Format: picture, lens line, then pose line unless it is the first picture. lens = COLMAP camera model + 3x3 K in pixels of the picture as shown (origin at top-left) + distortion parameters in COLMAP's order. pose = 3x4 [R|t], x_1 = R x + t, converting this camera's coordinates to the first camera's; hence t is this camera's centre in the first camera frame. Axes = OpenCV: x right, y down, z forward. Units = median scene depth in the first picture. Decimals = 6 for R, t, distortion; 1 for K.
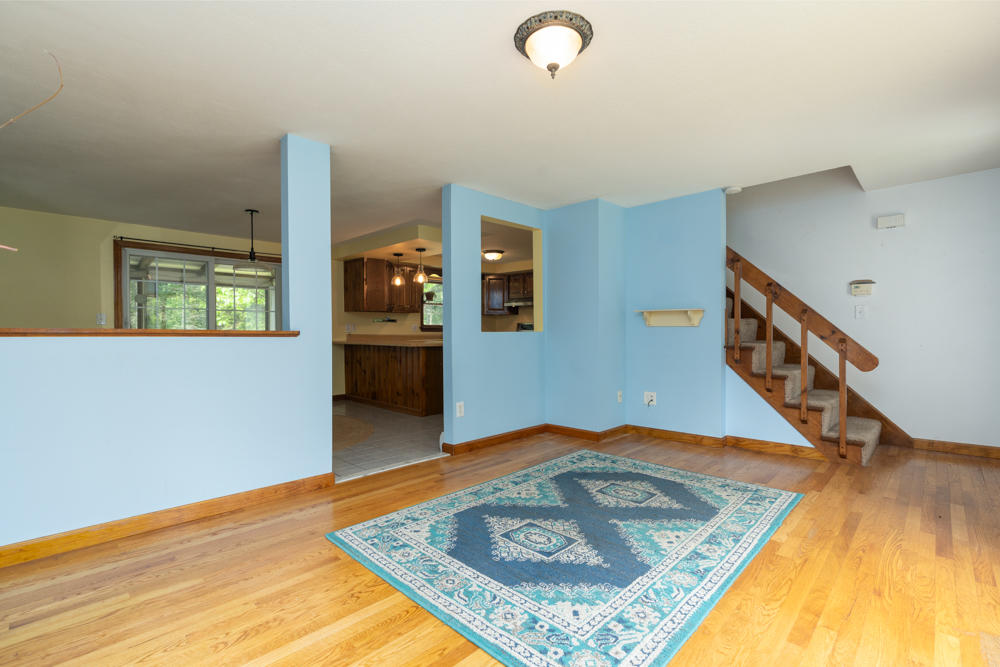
lens RADIAL K [[457.2, 0, 499.7], [0, 457.2, 332.3], [0, 0, 1]] dist [-0.005794, 0.001647]
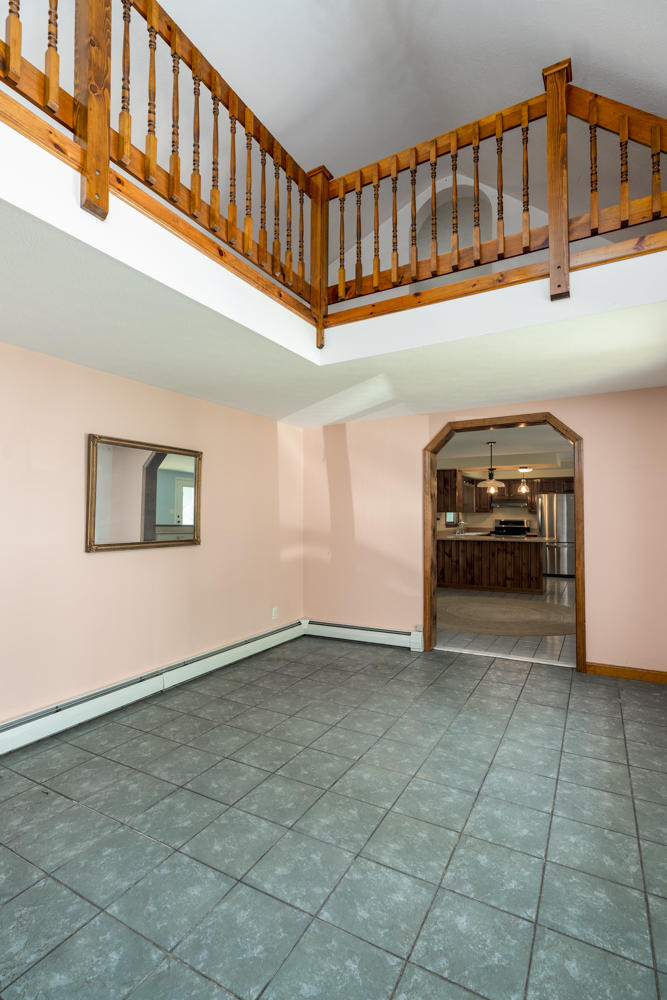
lens RADIAL K [[457.2, 0, 334.6], [0, 457.2, 505.6], [0, 0, 1]] dist [-0.005794, 0.001647]
pose [[0.969009, 0.005773, 0.246959, -2.460785], [0.001497, 0.999571, -0.029239, -0.082236], [-0.247022, 0.028702, 0.968585, -0.319159]]
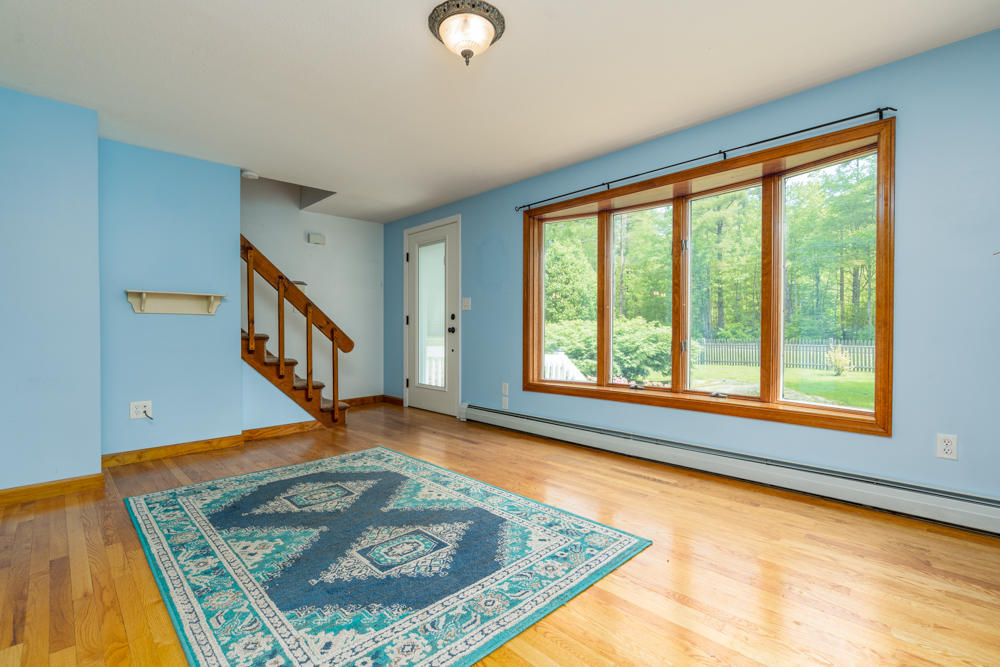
lens RADIAL K [[457.2, 0, 500.5], [0, 457.2, 335.6], [0, 0, 1]] dist [-0.005794, 0.001647]
pose [[0.024273, -0.013813, 0.999610, -0.720573], [-0.000808, 0.999904, 0.013836, 0.023603], [-0.999705, -0.001144, 0.024260, 0.720565]]
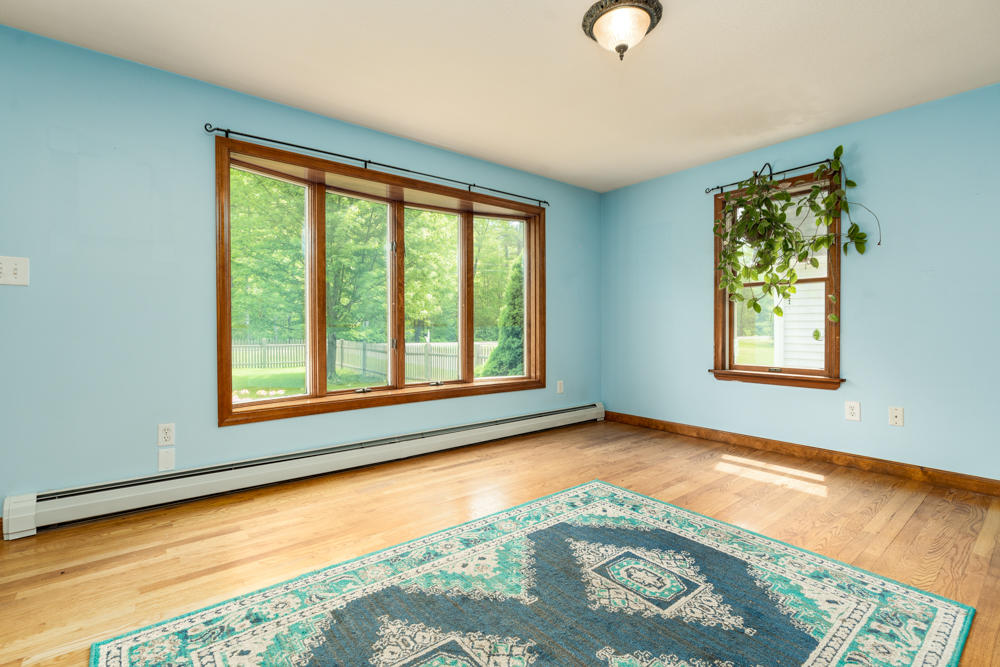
lens RADIAL K [[457.2, 0, 501.1], [0, 457.2, 328.4], [0, 0, 1]] dist [-0.005794, 0.001647]
pose [[-0.992817, 0.003883, 0.119580, 0.208927], [0.003602, 0.999990, -0.002568, 0.031883], [-0.119589, -0.002118, -0.992821, 1.631096]]
